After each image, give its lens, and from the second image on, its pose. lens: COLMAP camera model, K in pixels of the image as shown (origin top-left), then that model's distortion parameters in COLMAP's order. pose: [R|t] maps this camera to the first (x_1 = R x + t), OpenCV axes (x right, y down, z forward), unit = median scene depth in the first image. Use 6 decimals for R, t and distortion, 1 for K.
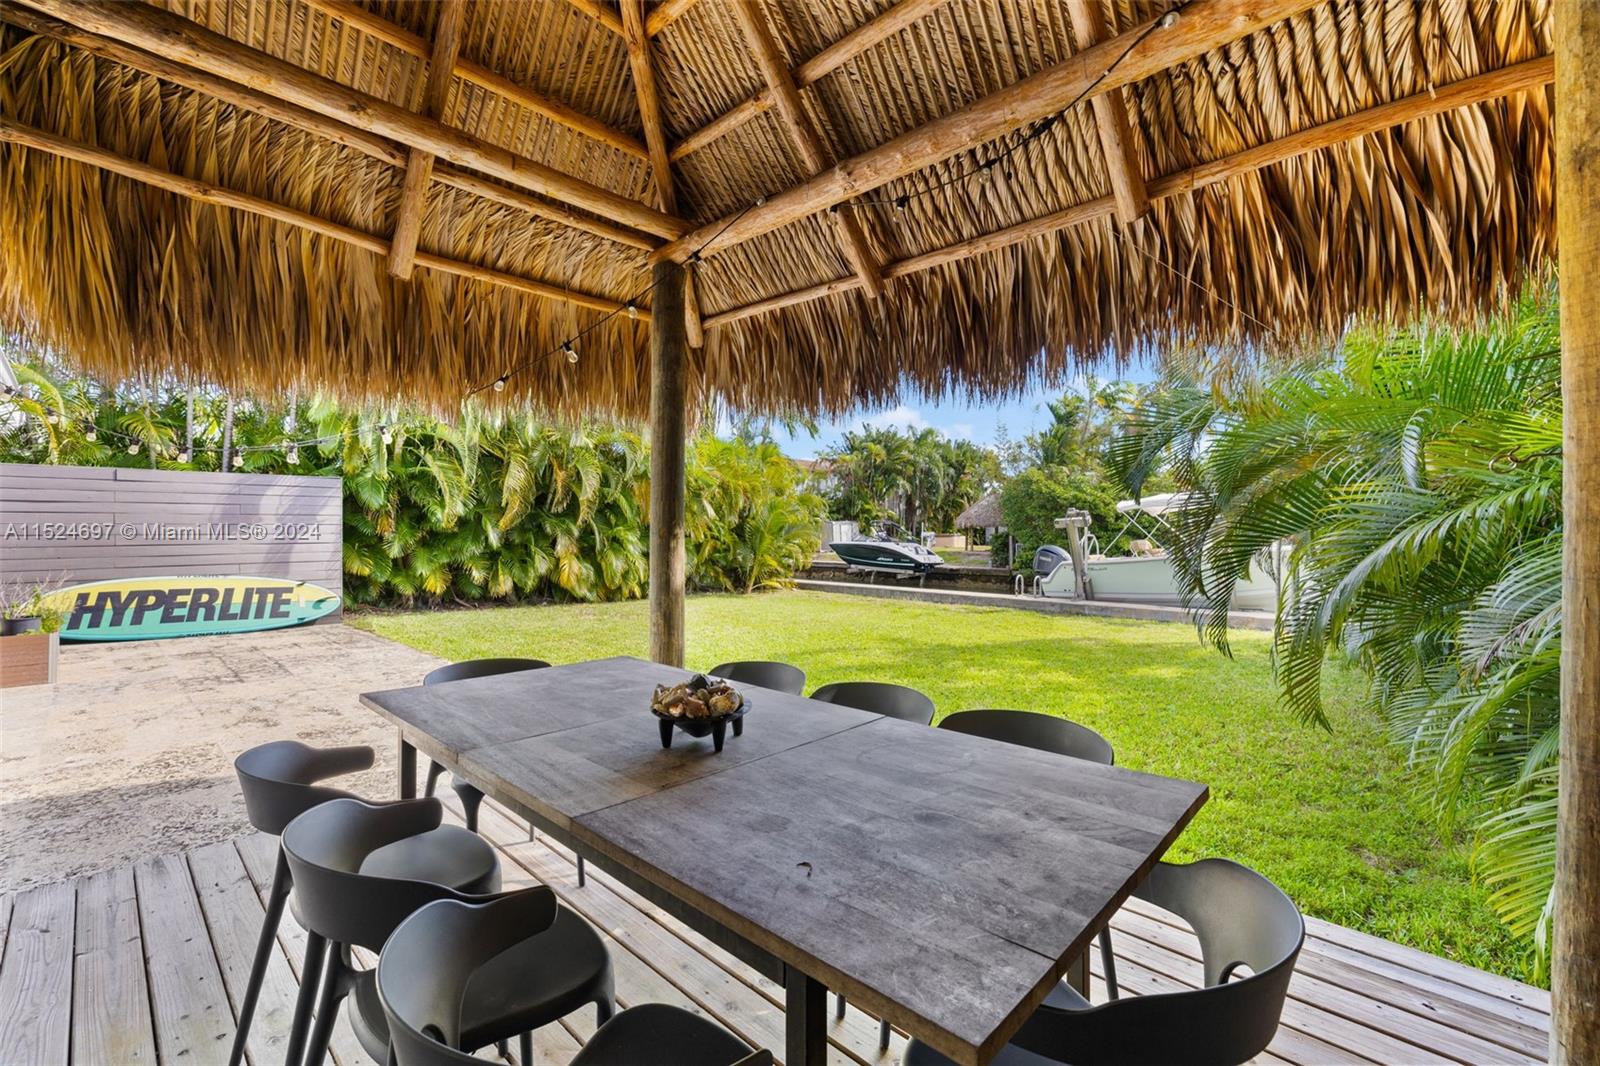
lens RADIAL K [[667.7, 0, 796.4], [0, 667.7, 525.9], [0, 0, 1]] dist [0.001694, 0.000109]
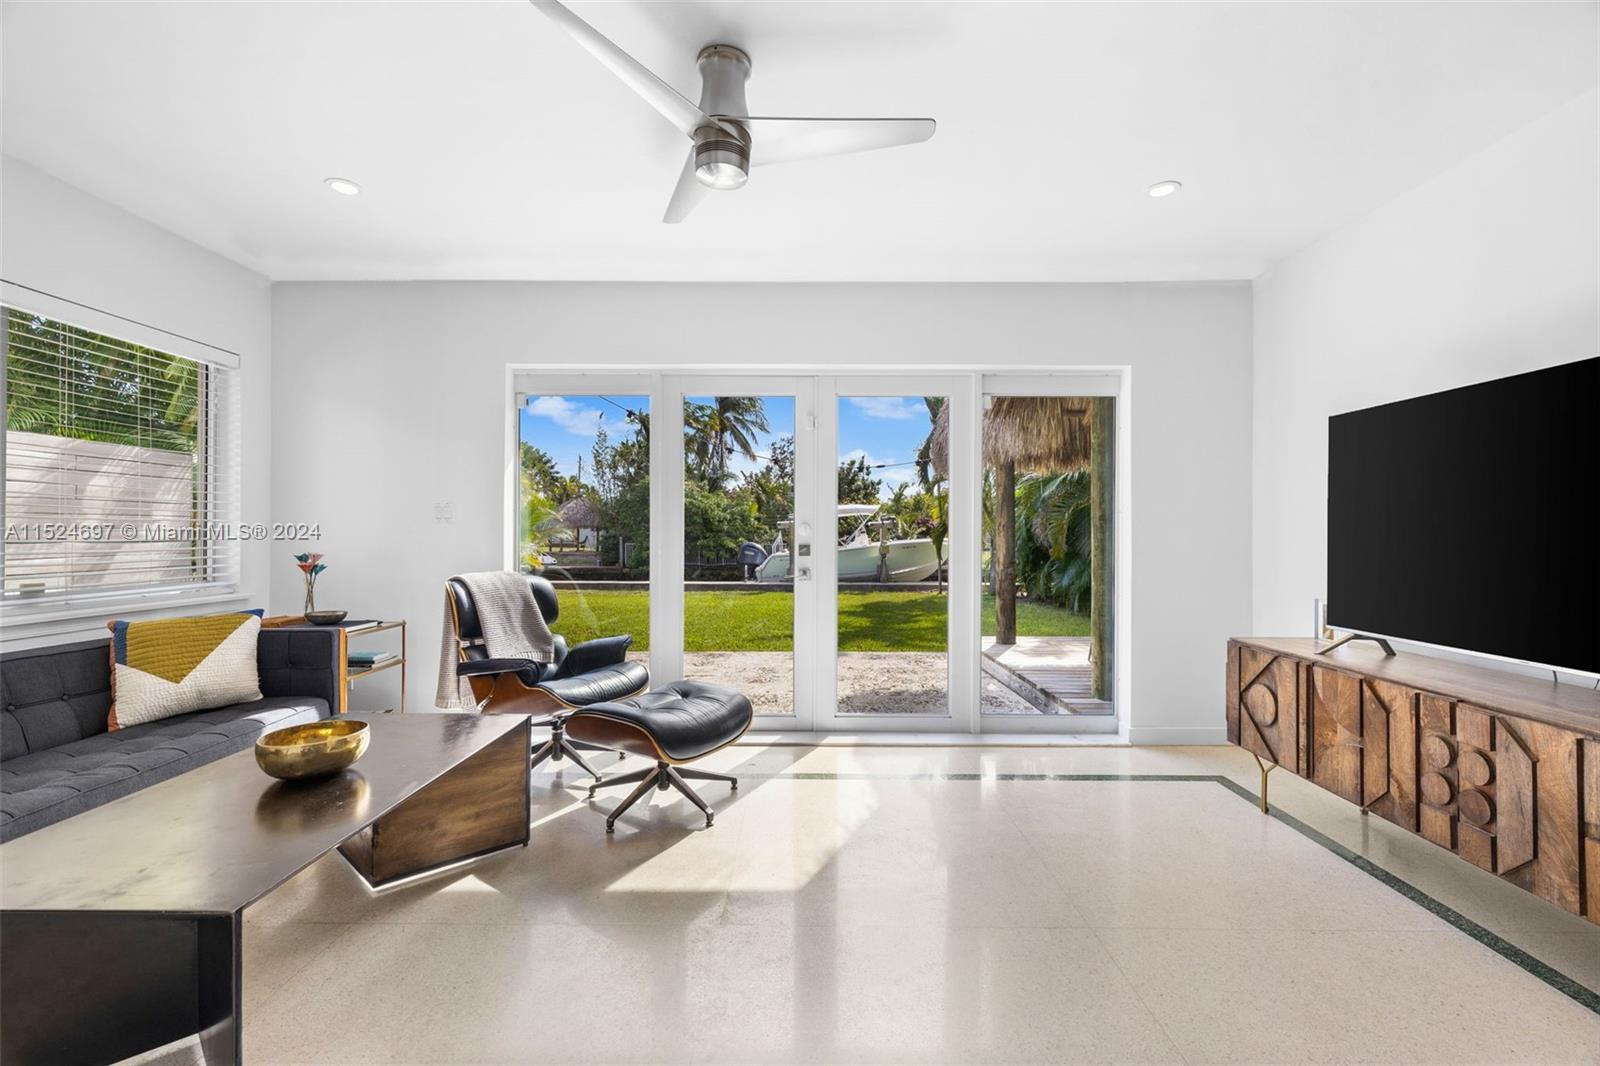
lens RADIAL K [[666.8, 0, 800.0], [0, 666.8, 533.0], [0, 0, 1]] dist [0.000580, 0.000533]
pose [[0.732560, 0.000851, 0.680702, -0.160253], [-0.005324, 0.999976, 0.004480, 0.001889], [-0.680682, -0.006906, 0.732547, -0.000752]]
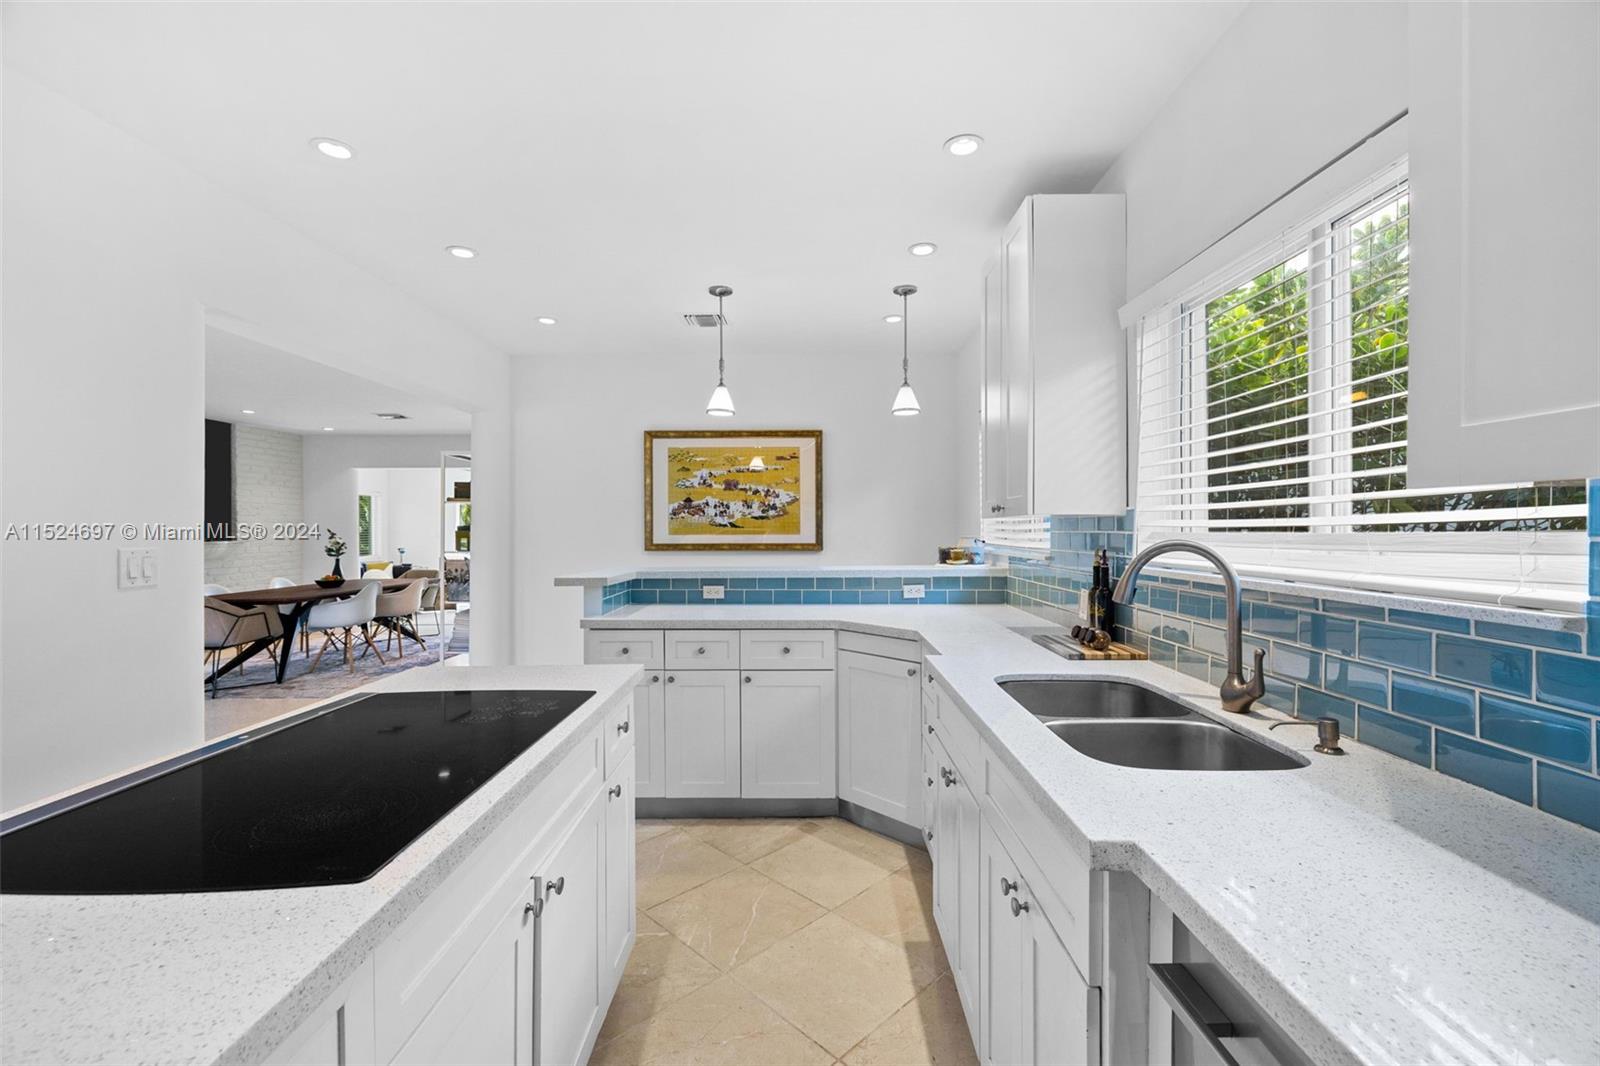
lens RADIAL K [[654.4, 0, 806.6], [0, 654.4, 531.5], [0, 0, 1]] dist [0.001550, 0.000094]
pose [[0.725608, -0.008057, 0.688062, -0.210342], [0.002441, 0.999955, 0.009135, -0.003531], [-0.688104, -0.004949, 0.725595, -0.203403]]
